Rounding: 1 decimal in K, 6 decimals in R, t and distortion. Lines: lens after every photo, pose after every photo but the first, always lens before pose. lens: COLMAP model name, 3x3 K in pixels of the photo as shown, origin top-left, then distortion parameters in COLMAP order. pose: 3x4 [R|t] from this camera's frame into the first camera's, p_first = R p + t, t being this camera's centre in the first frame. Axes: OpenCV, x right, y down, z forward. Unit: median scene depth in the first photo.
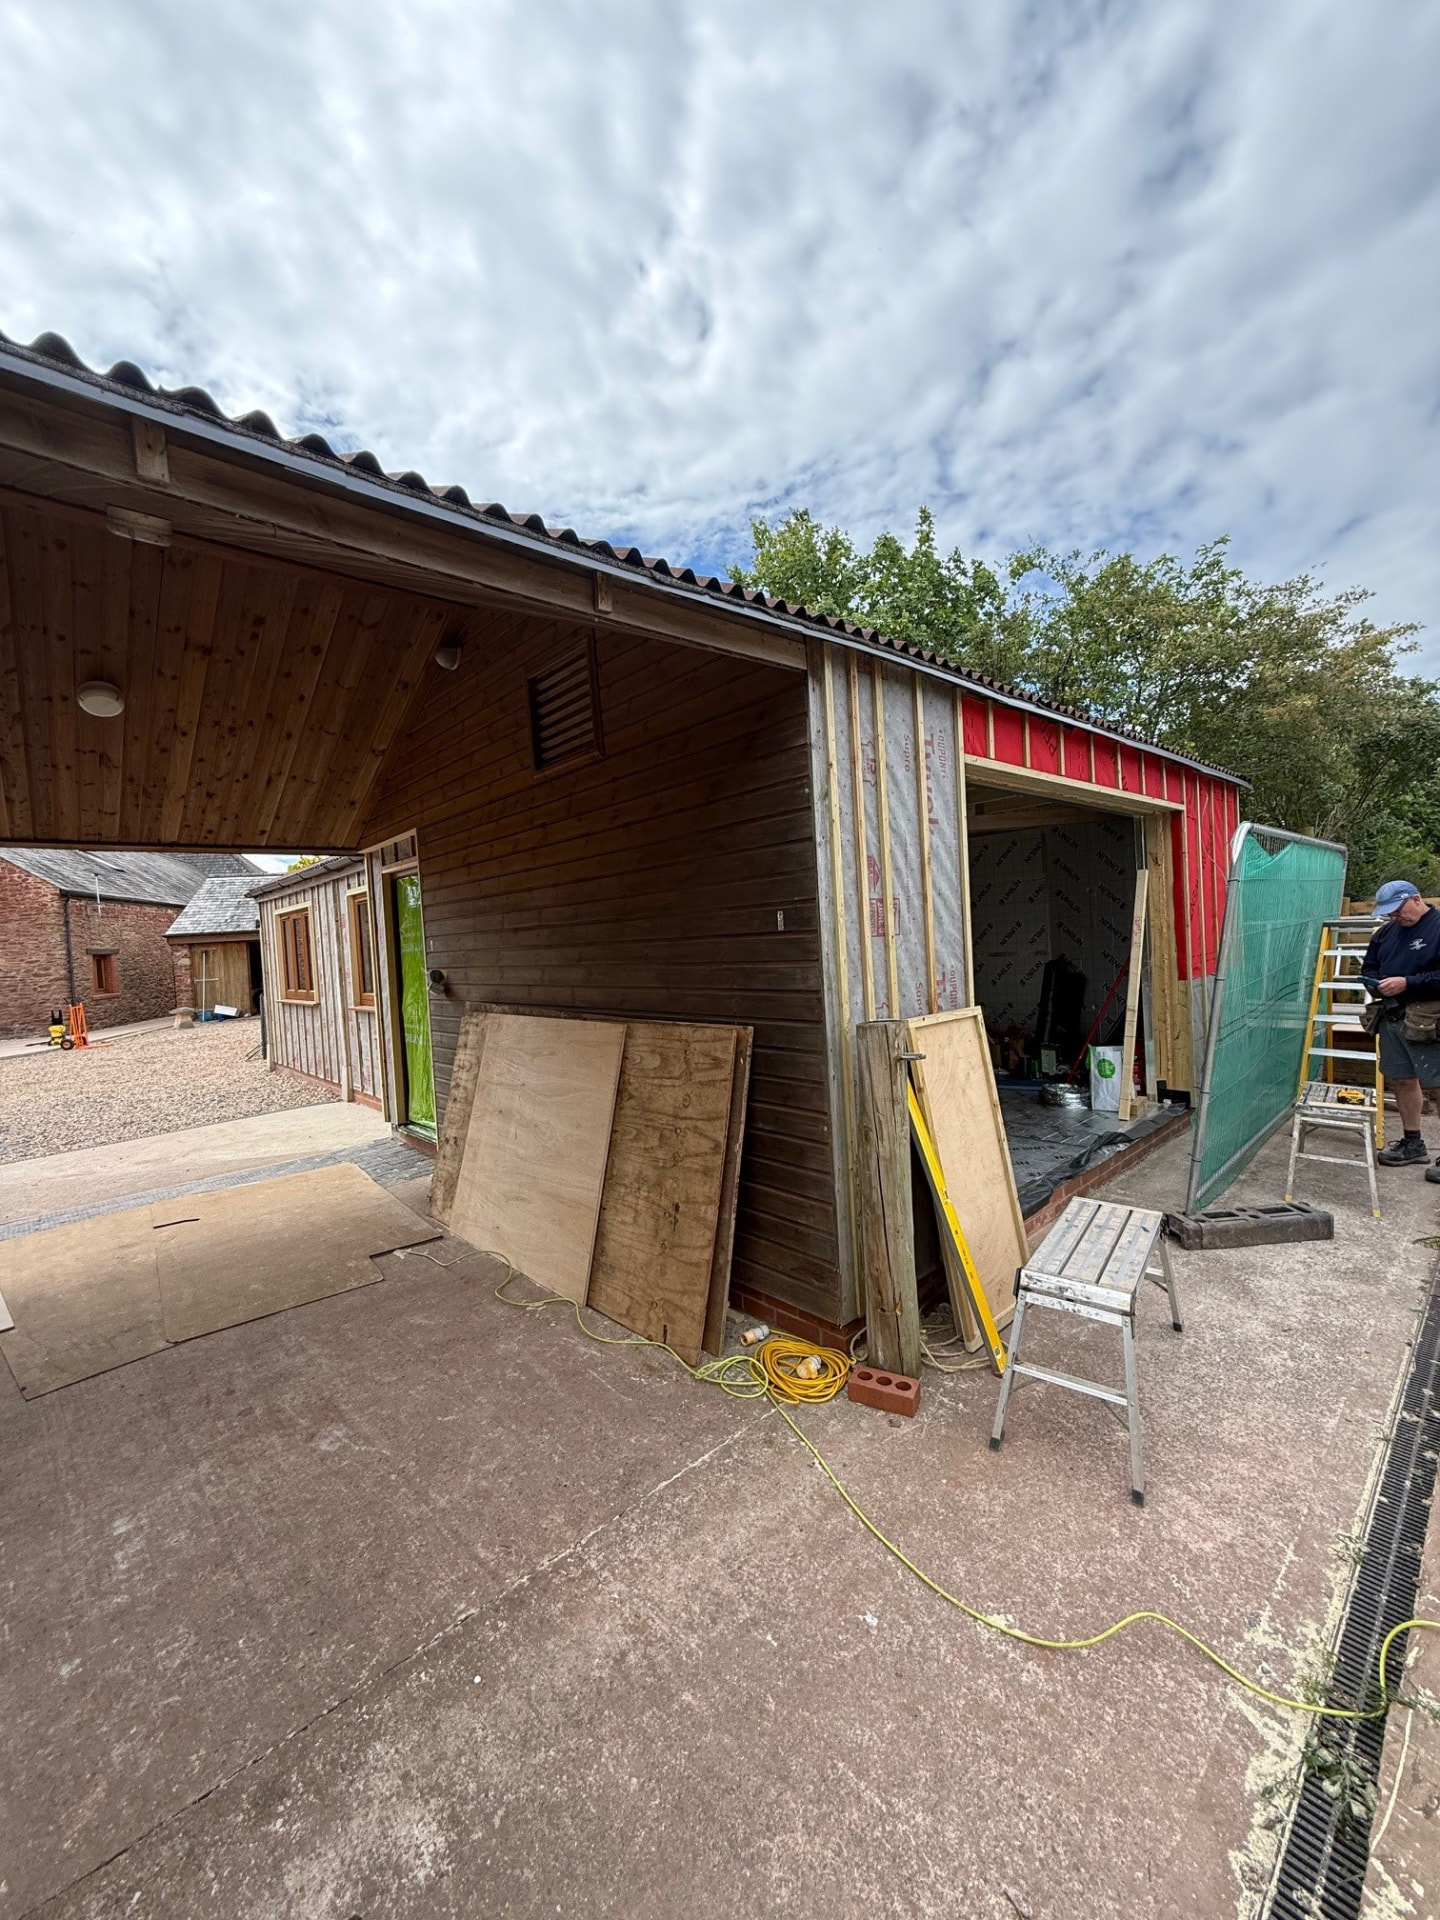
lens RADIAL K [[754.7, 0, 720.0], [0, 754.7, 960.0], [0, 0, 1]] dist [0.000403, 0.000237]
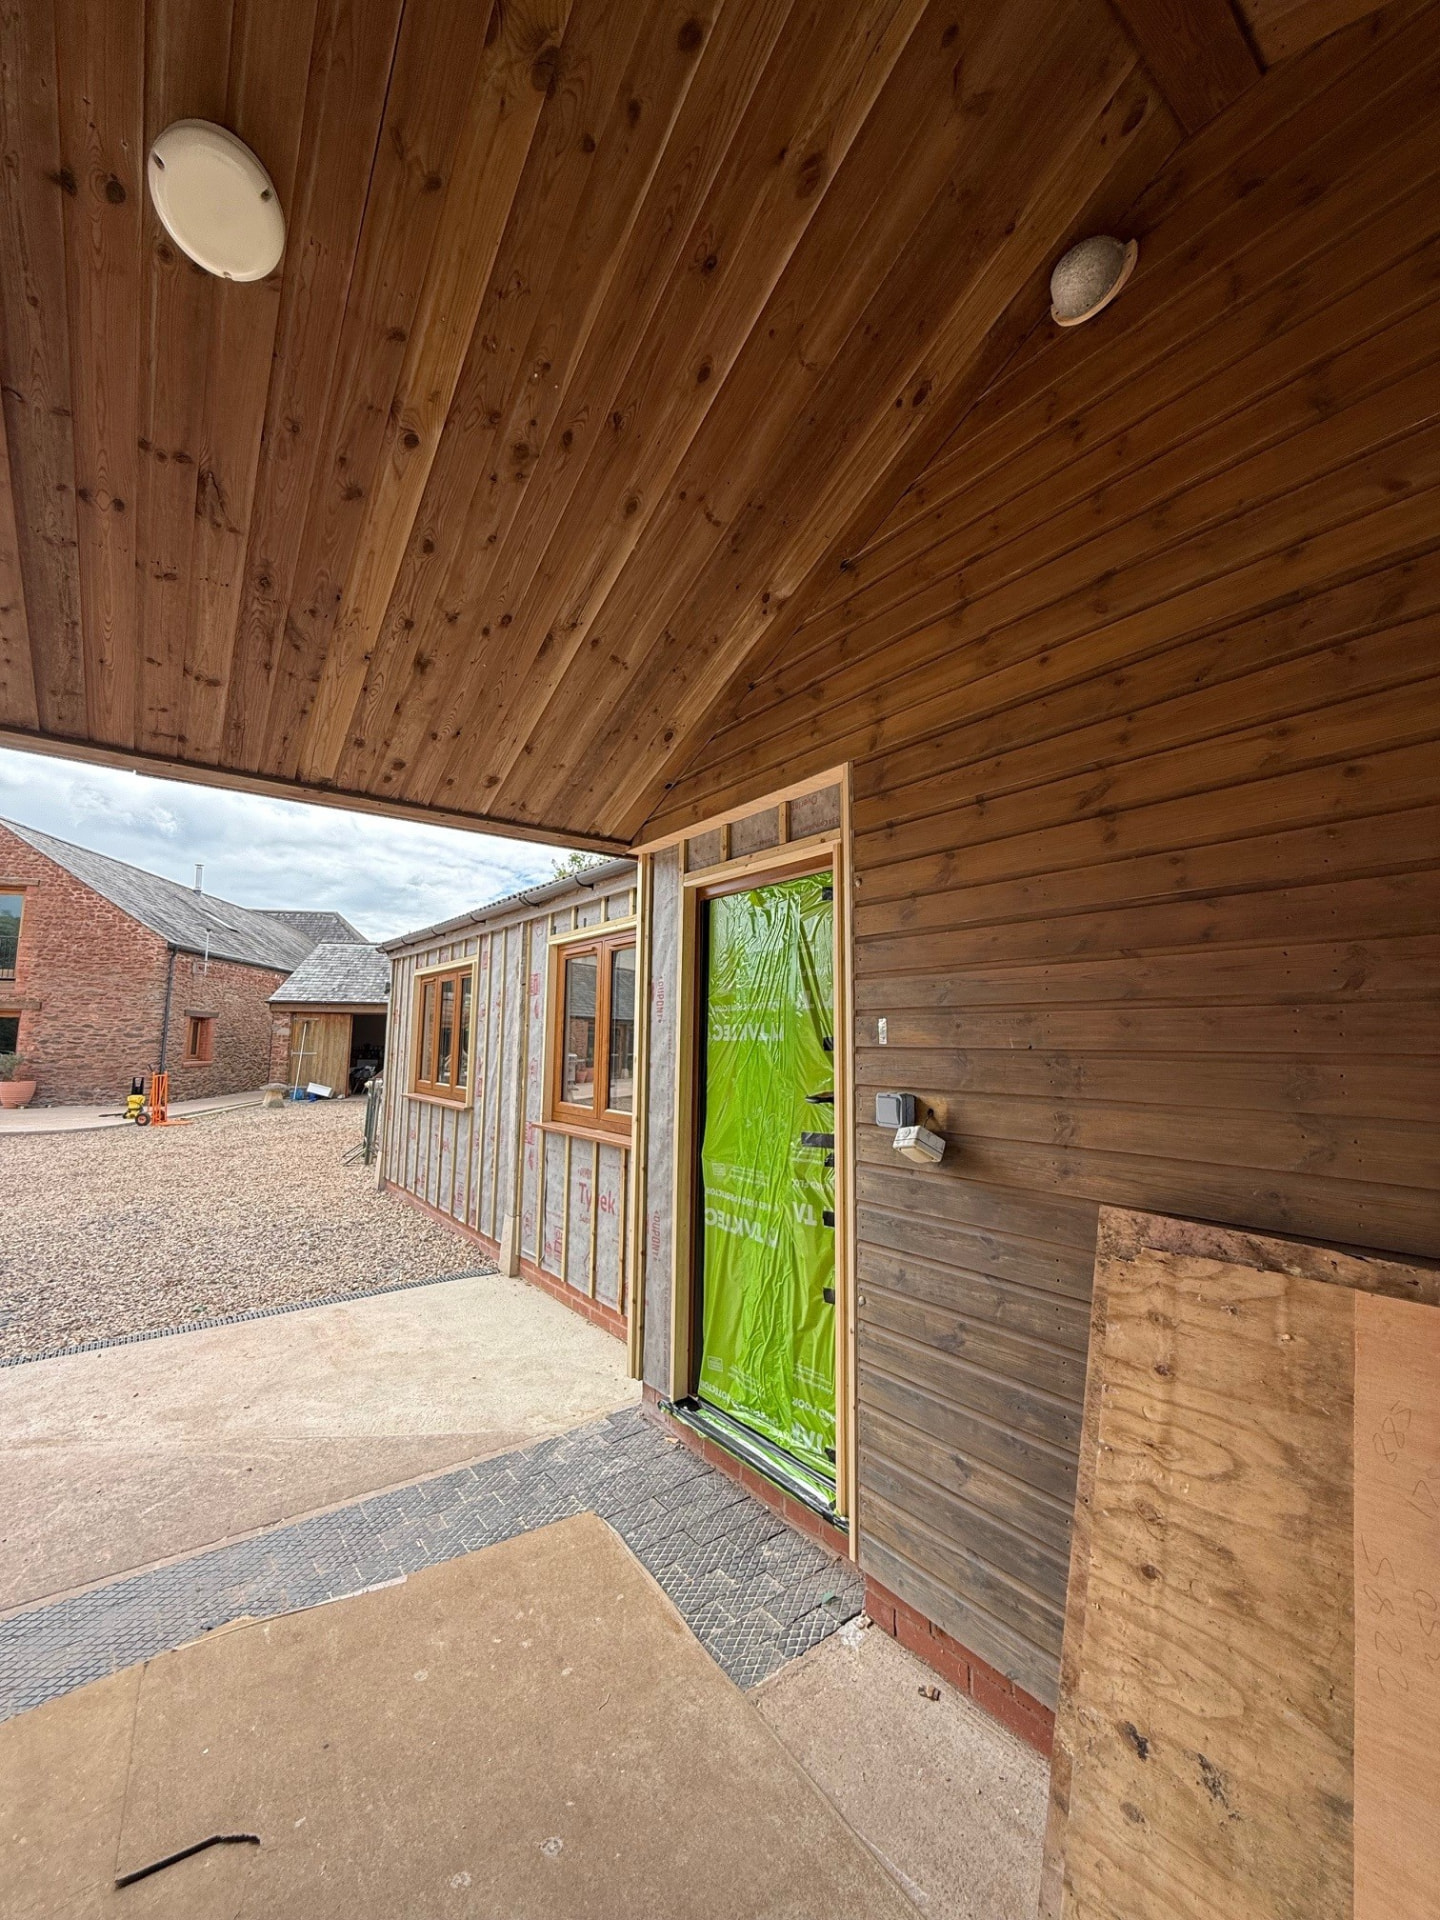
lens RADIAL K [[754.7, 0, 720.0], [0, 754.7, 960.0], [0, 0, 1]] dist [0.000403, 0.000237]
pose [[0.993441, 0.058326, -0.098352, -0.178814], [-0.071215, 0.988542, -0.133094, 0.001465], [0.089462, 0.139225, 0.986211, 0.240013]]
